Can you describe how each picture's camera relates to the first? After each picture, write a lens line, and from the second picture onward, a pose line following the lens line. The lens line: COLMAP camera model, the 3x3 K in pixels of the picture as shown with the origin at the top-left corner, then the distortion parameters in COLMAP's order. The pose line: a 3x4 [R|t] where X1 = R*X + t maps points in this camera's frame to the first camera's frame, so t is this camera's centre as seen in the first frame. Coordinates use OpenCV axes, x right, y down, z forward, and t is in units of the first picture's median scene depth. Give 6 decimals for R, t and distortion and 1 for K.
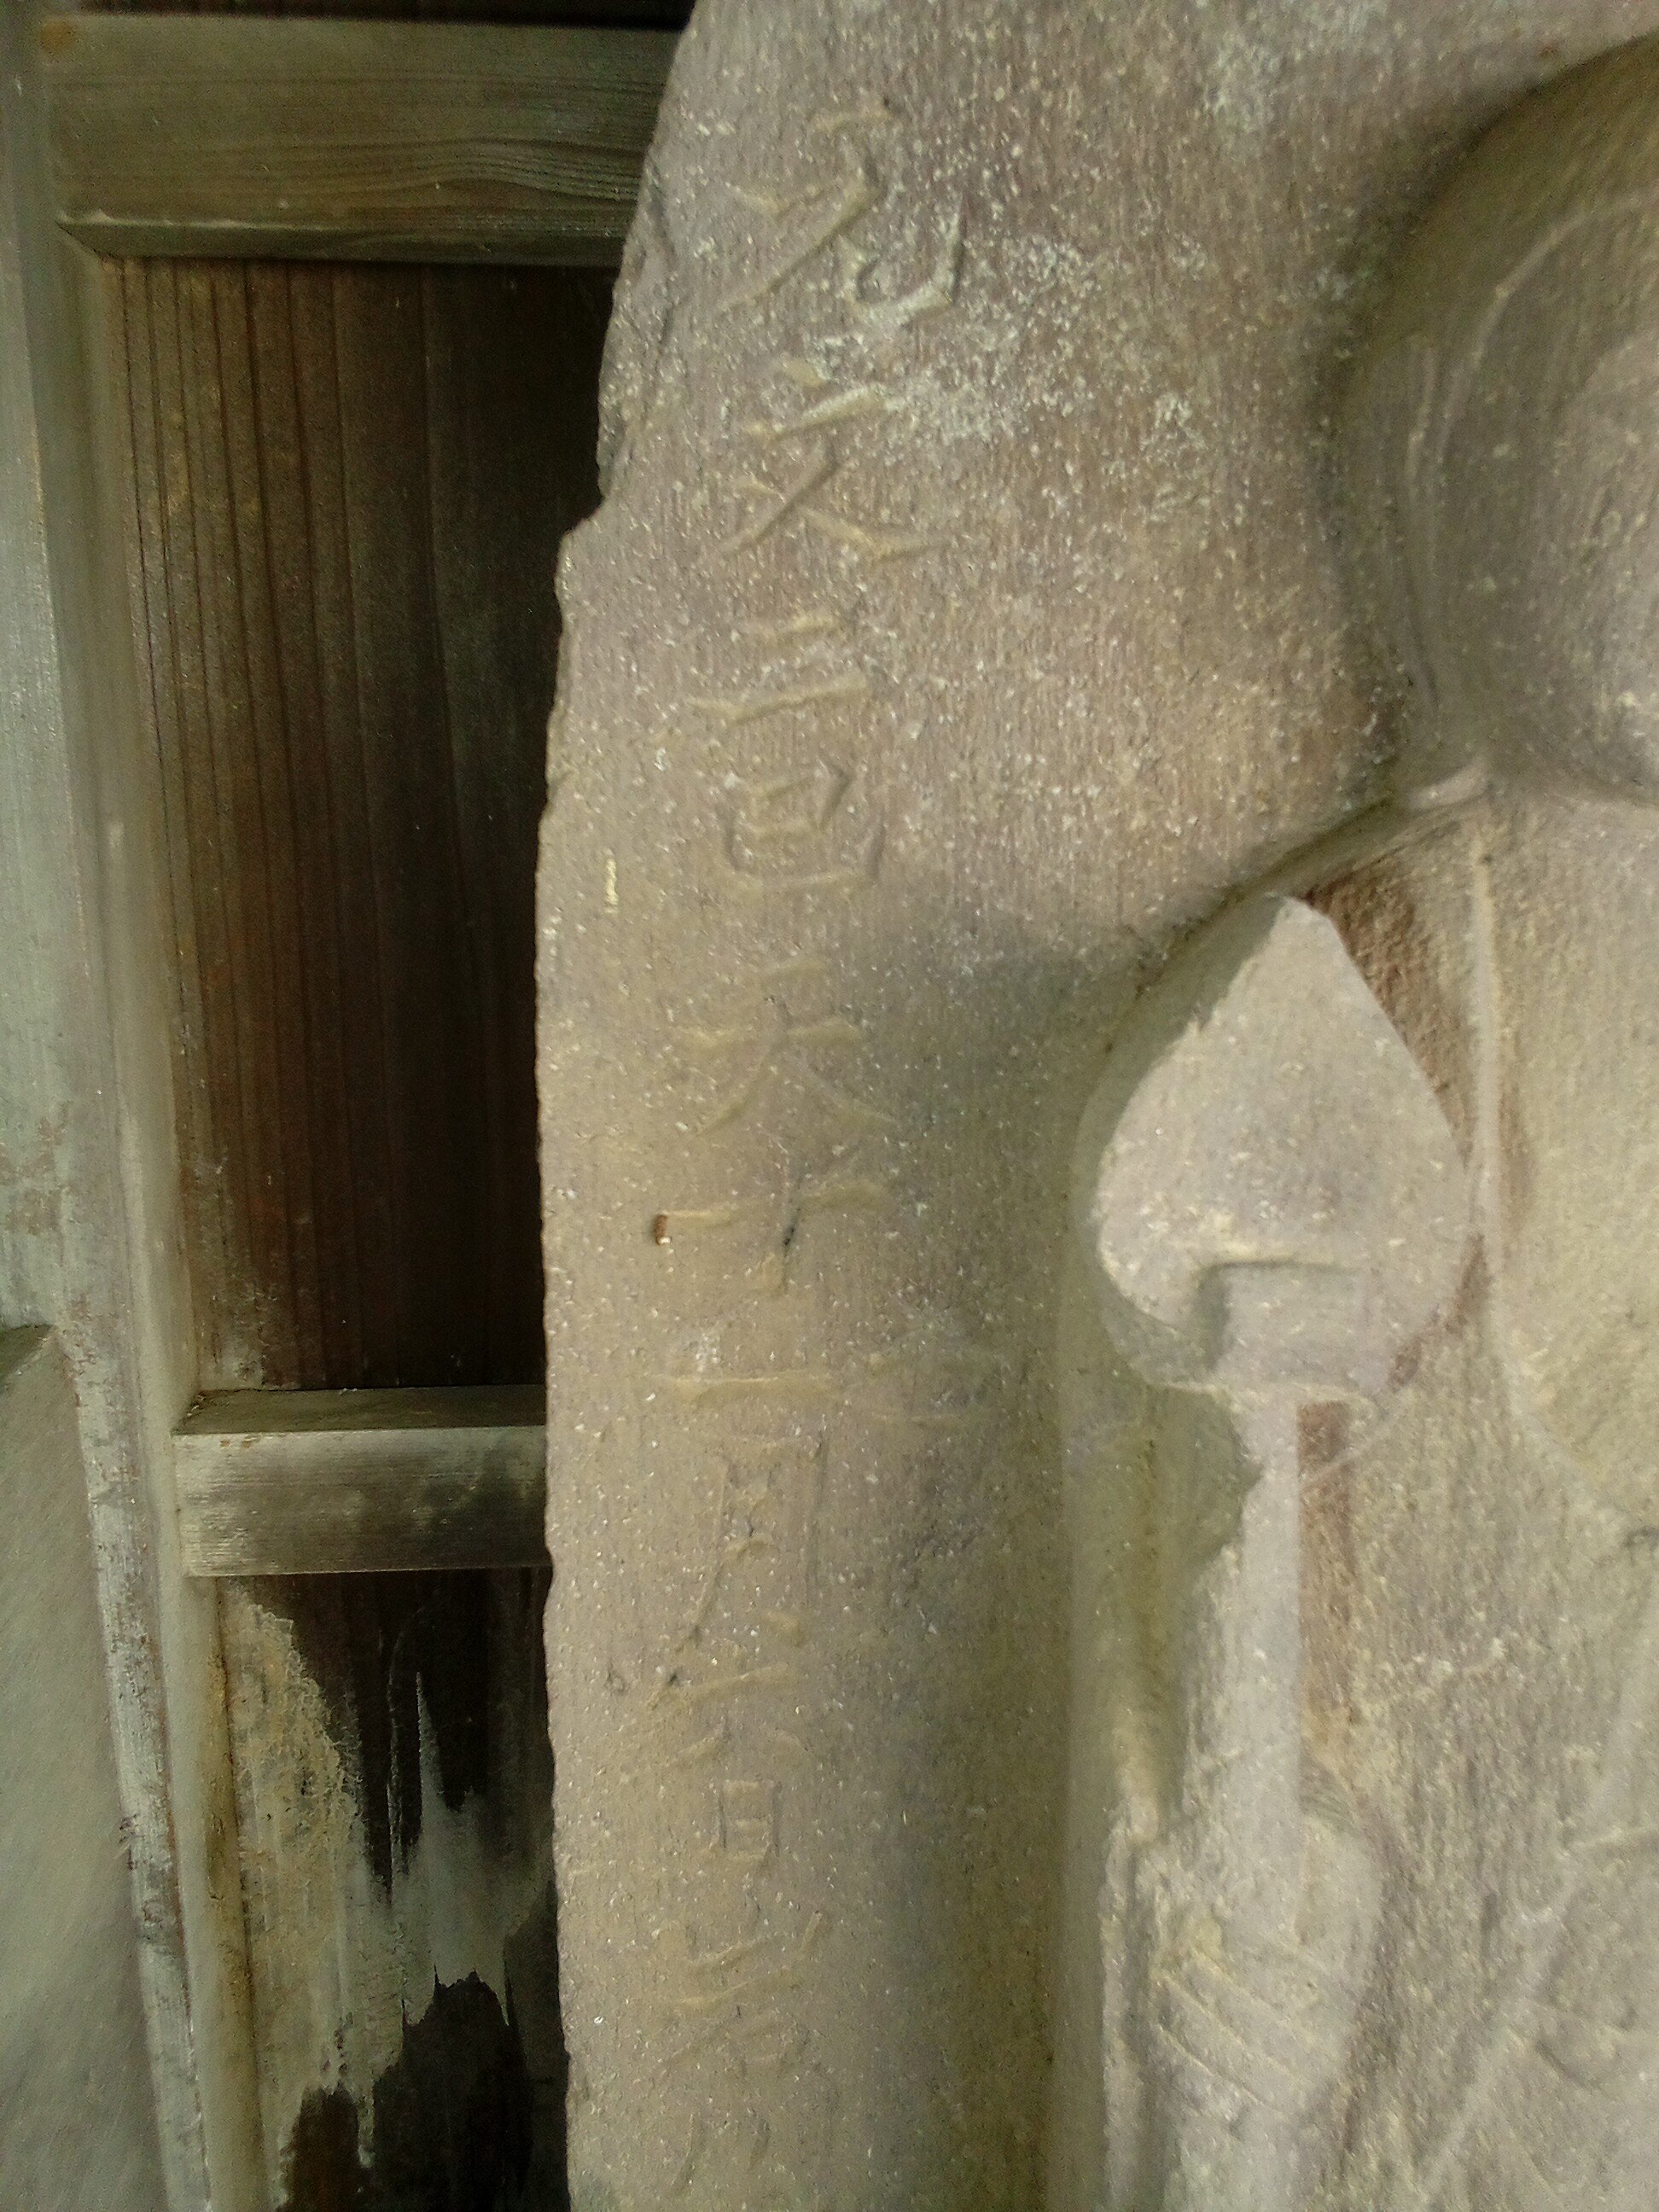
lens RADIAL K [[1880.6, 0, 830.7], [0, 1880.6, 1107.1], [0, 0, 1]] dist [0.057000, -0.098003]
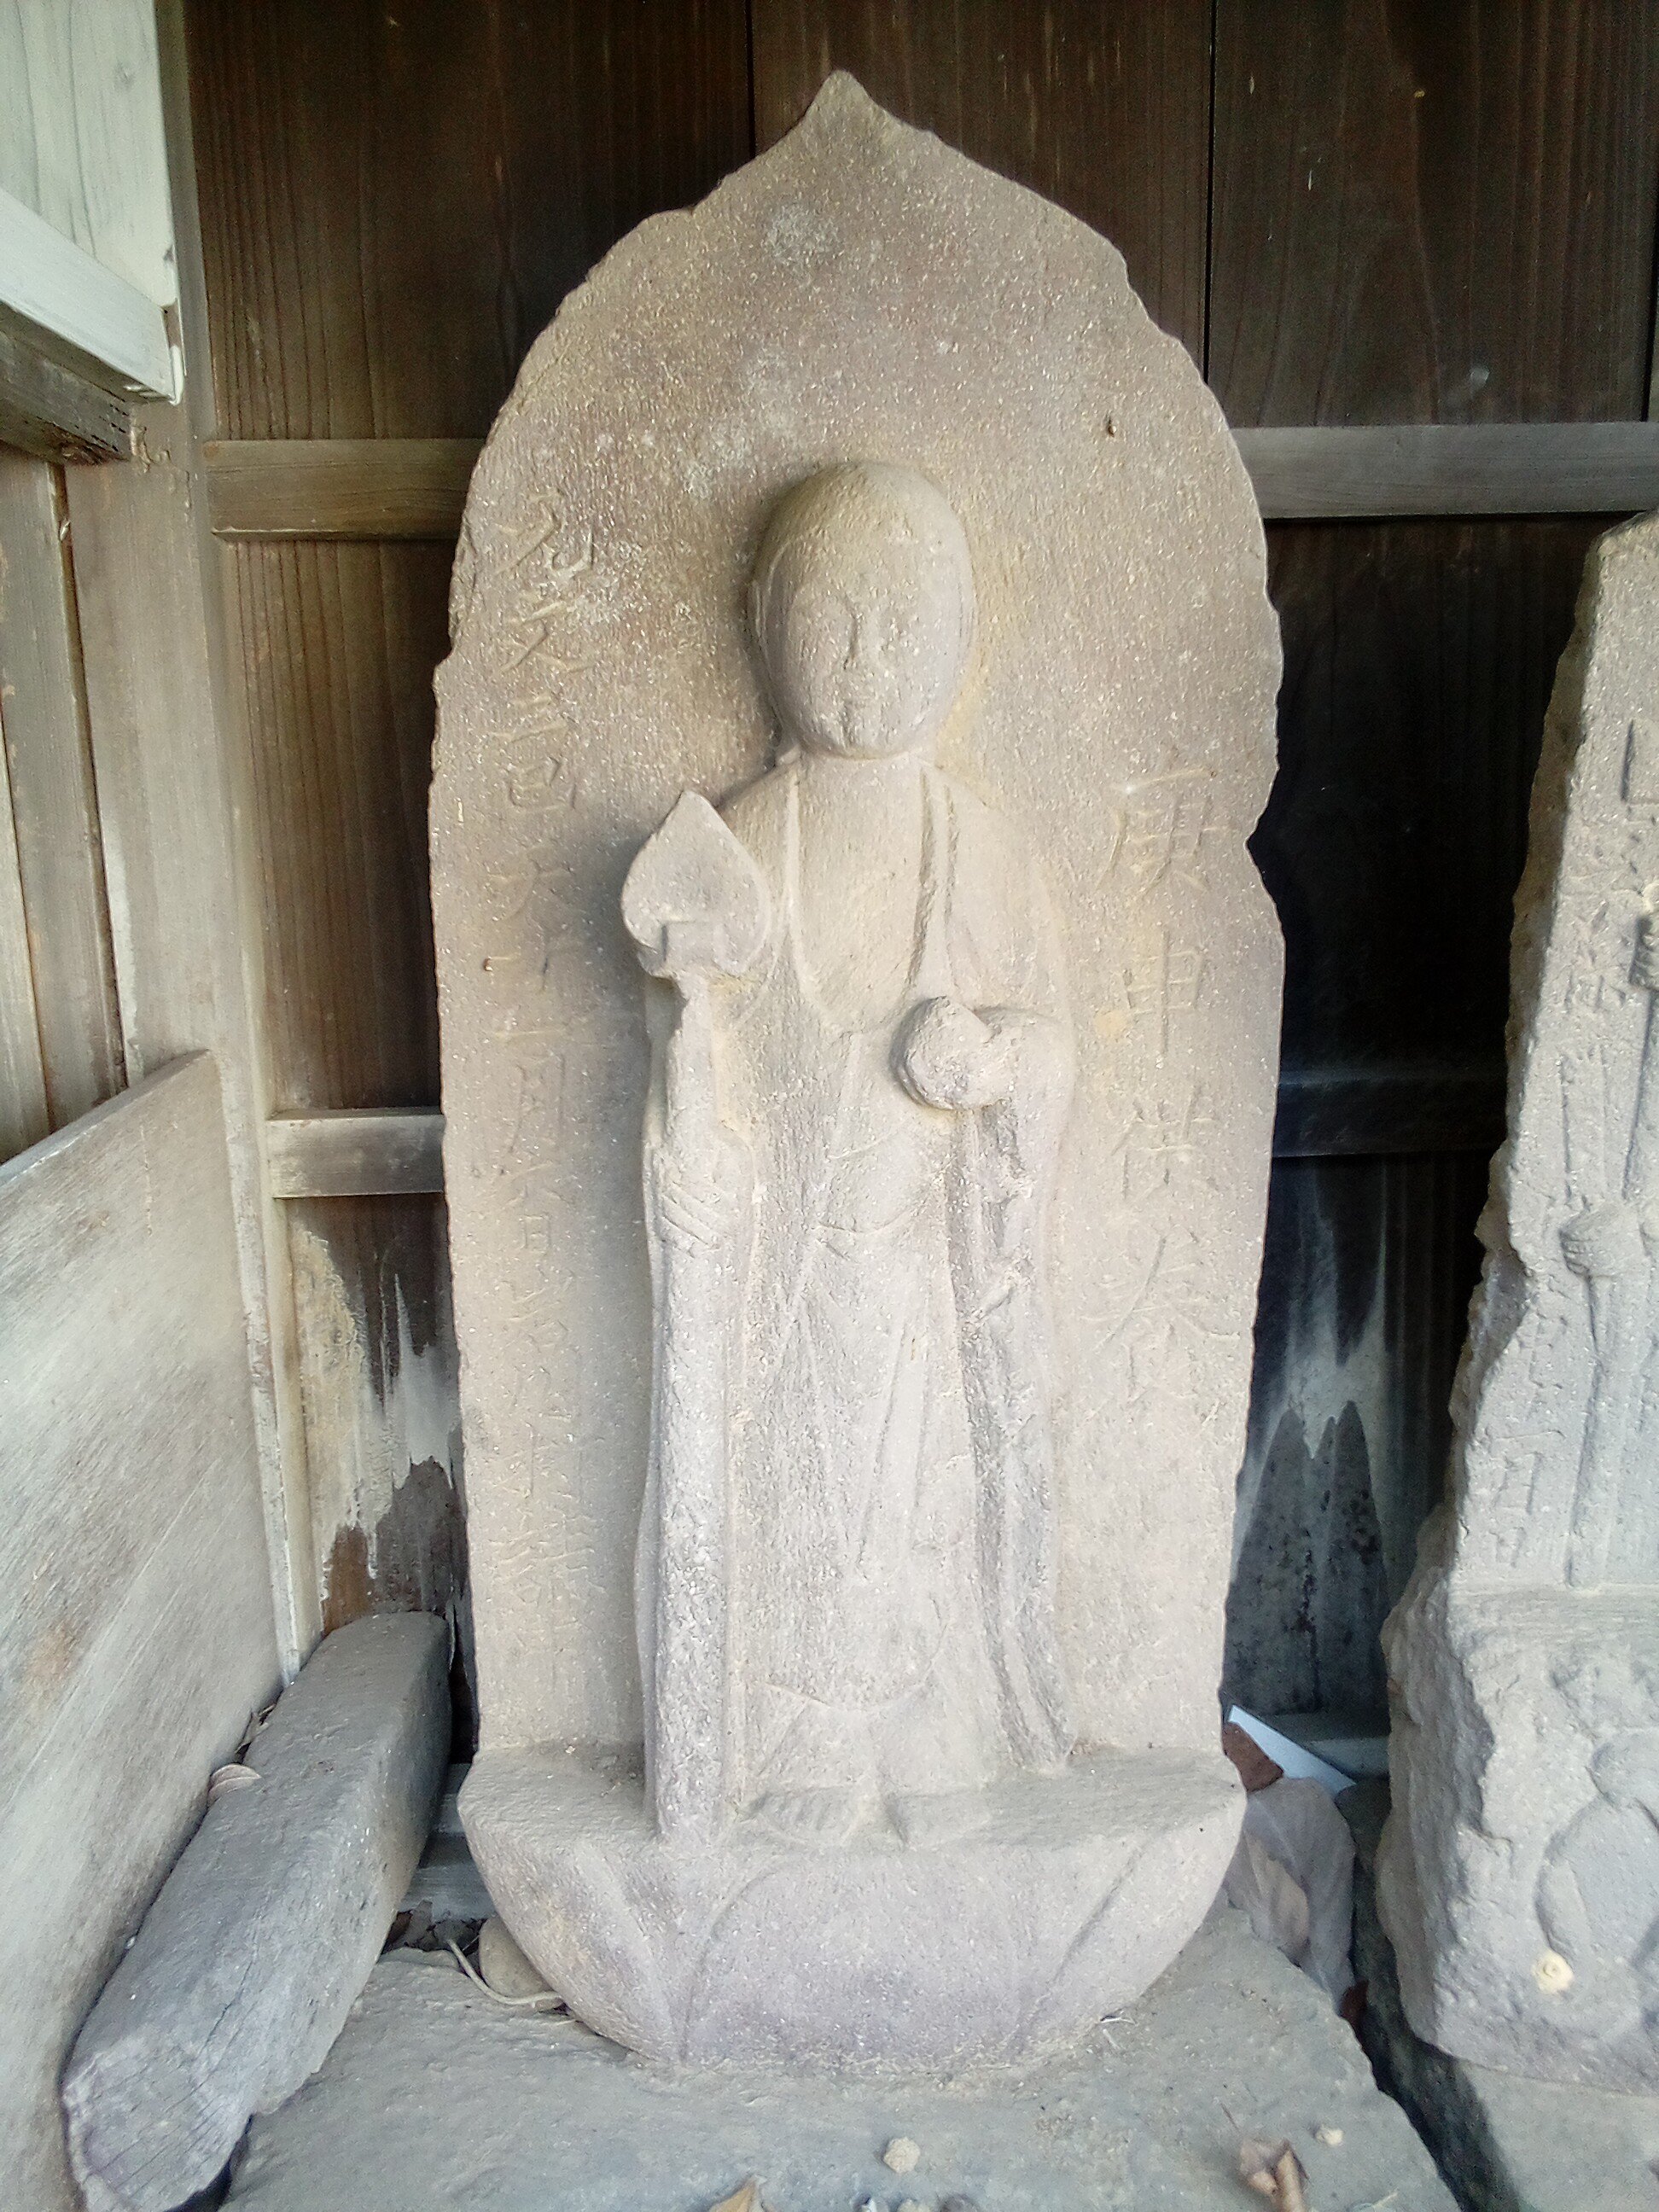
lens RADIAL K [[1880.6, 0, 832.2], [0, 1880.6, 1107.7], [0, 0, 1]] dist [0.057000, -0.098003]
pose [[0.999505, -0.031084, -0.004805, 0.341838], [0.030788, 0.998136, -0.052697, 0.381669], [0.006434, 0.052523, 0.998599, -1.304461]]
